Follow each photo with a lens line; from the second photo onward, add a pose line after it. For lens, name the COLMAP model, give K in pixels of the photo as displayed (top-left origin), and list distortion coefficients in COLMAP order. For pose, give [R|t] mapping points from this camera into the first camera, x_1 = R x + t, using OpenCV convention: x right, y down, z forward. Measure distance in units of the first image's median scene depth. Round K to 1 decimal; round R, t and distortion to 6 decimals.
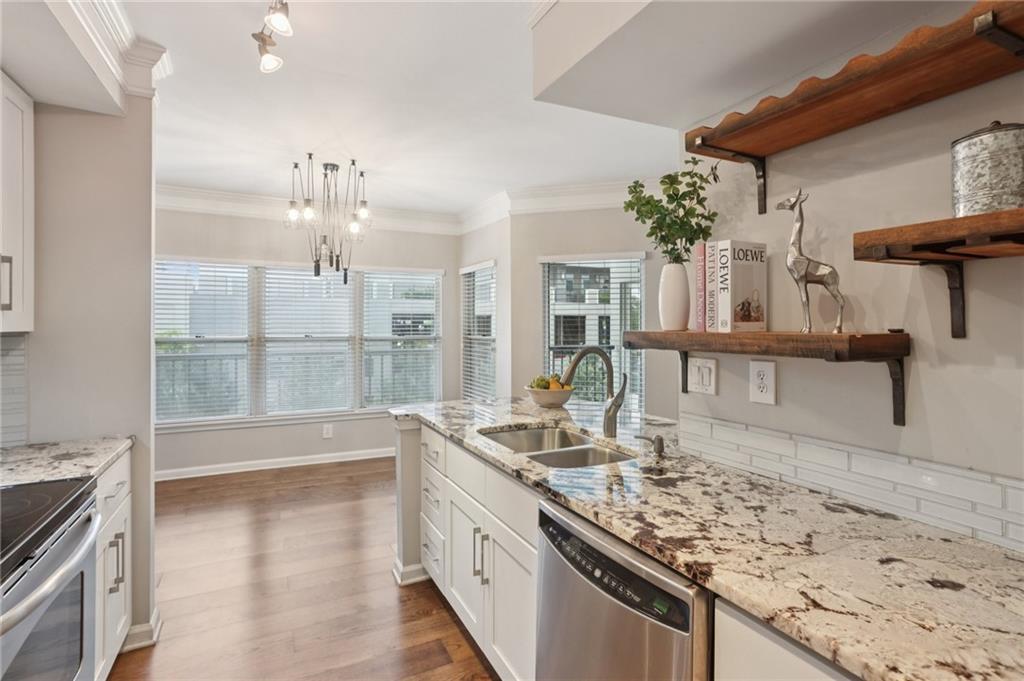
lens RADIAL K [[499.0, 0, 512.9], [0, 499.0, 330.9], [0, 0, 1]] dist [-0.045379, 0.031886]
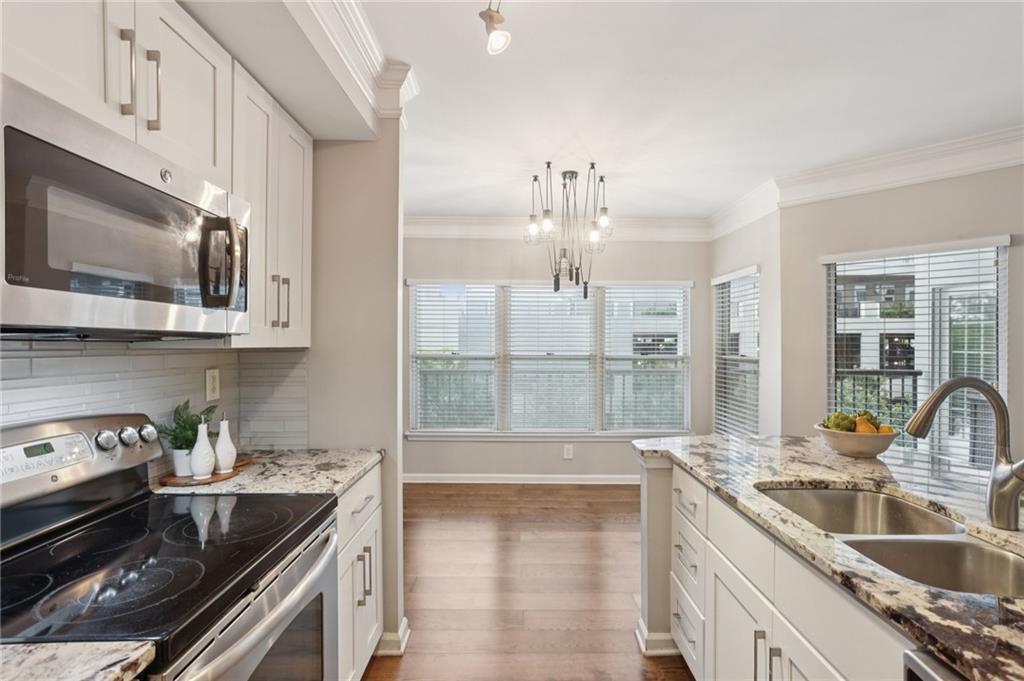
lens RADIAL K [[499.0, 0, 512.9], [0, 499.0, 330.9], [0, 0, 1]] dist [-0.045379, 0.031886]
pose [[0.889815, -0.009970, -0.456213, -0.038434], [-0.007304, 0.999322, -0.036085, 0.000843], [0.456264, 0.035441, 0.889139, 0.128694]]
